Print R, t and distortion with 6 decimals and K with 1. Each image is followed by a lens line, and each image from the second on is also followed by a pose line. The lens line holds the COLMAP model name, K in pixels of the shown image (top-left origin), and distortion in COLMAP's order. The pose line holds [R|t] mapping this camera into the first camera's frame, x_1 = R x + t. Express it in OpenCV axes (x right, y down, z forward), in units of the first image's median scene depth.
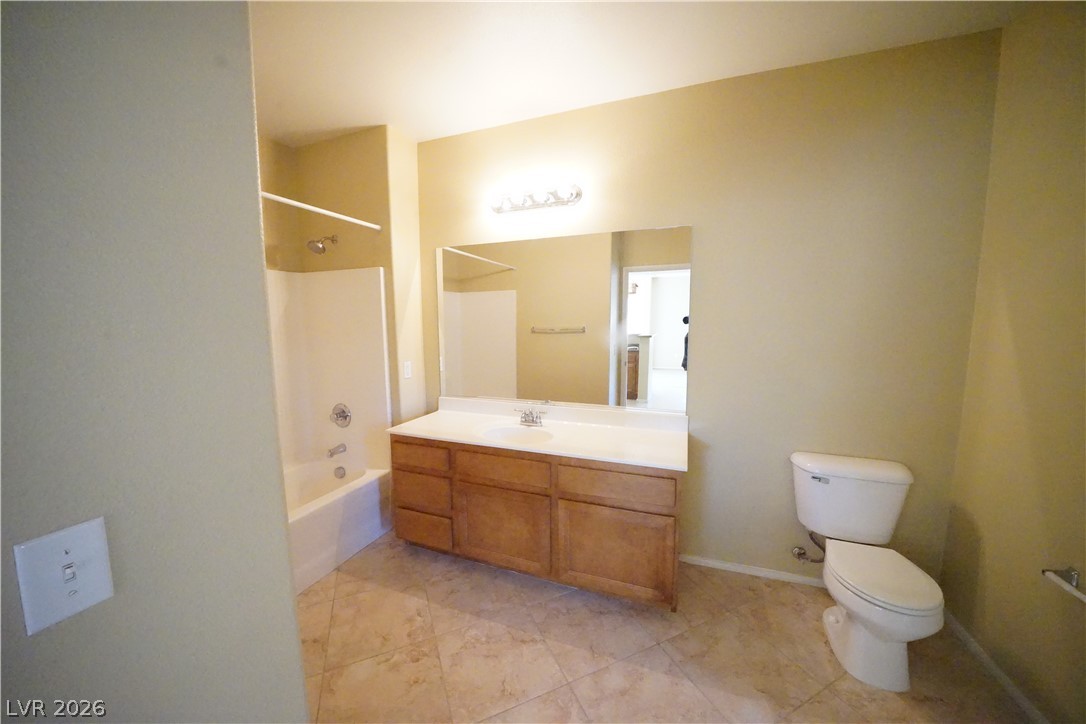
lens RADIAL K [[376.1, 0, 545.2], [0, 376.1, 361.3], [0, 0, 1]] dist [-0.019784, 0.000148]
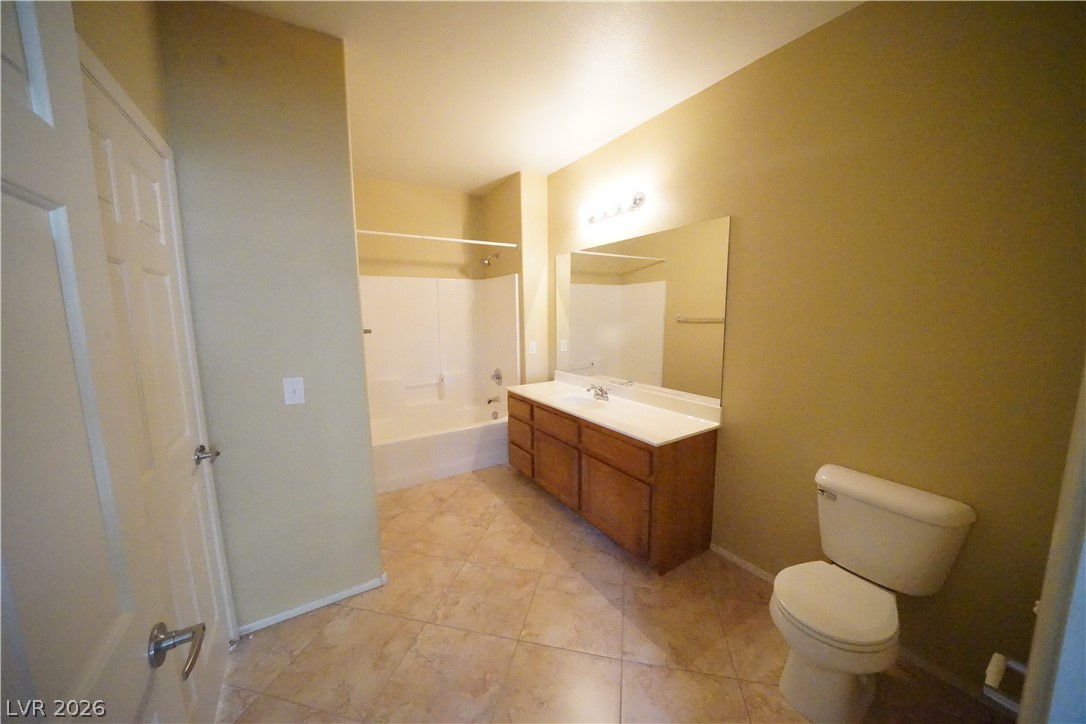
lens RADIAL K [[376.1, 0, 545.2], [0, 376.1, 361.3], [0, 0, 1]] dist [-0.019784, 0.000148]
pose [[0.800709, 0.076997, -0.594084, 0.546361], [-0.058480, 0.997016, 0.050400, 0.000131], [0.596192, -0.005613, 0.802822, -0.077501]]
